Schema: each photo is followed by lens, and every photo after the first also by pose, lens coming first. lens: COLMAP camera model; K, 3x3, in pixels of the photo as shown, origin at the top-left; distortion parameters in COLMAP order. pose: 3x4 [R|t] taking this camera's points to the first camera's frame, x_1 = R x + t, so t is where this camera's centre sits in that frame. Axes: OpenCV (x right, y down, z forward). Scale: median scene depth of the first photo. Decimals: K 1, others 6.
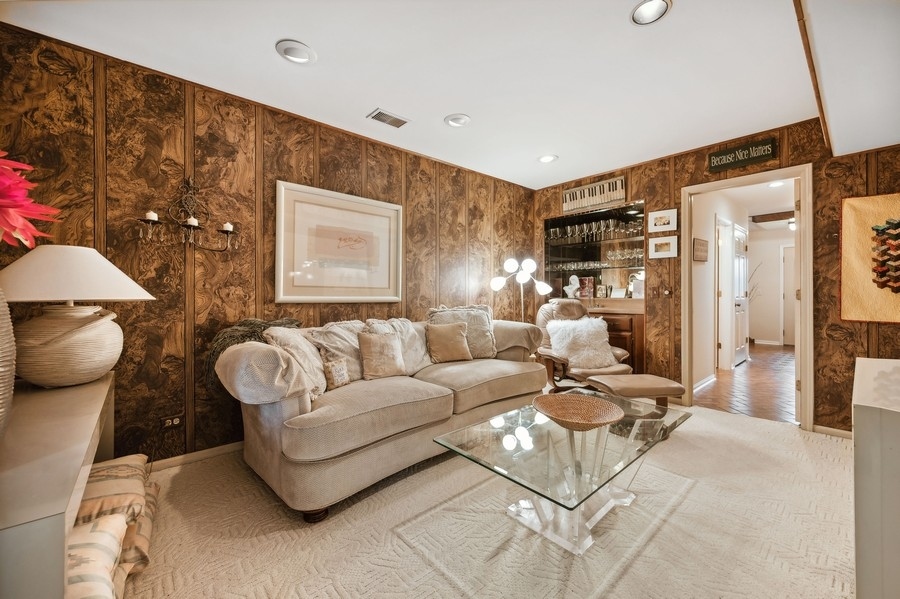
lens RADIAL K [[356.7, 0, 452.3], [0, 356.7, 296.6], [0, 0, 1]] dist [-0.001053, -0.000394]
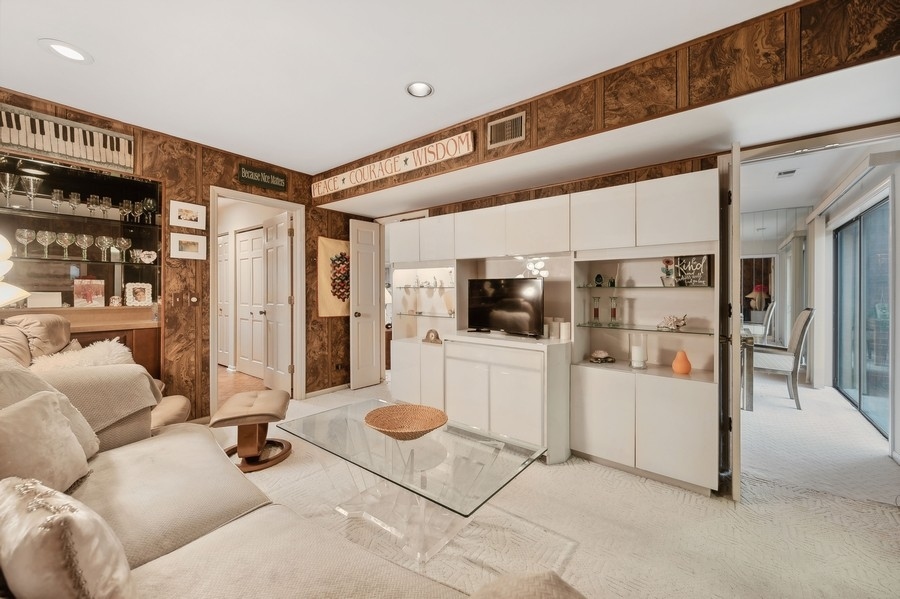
lens RADIAL K [[356.7, 0, 450.1], [0, 356.7, 293.3], [0, 0, 1]] dist [-0.001053, -0.000394]
pose [[-0.182141, -0.002623, 0.983269, -0.367235], [0.002979, 0.999990, 0.003219, -0.028668], [-0.983268, 0.003515, -0.182131, 0.558571]]
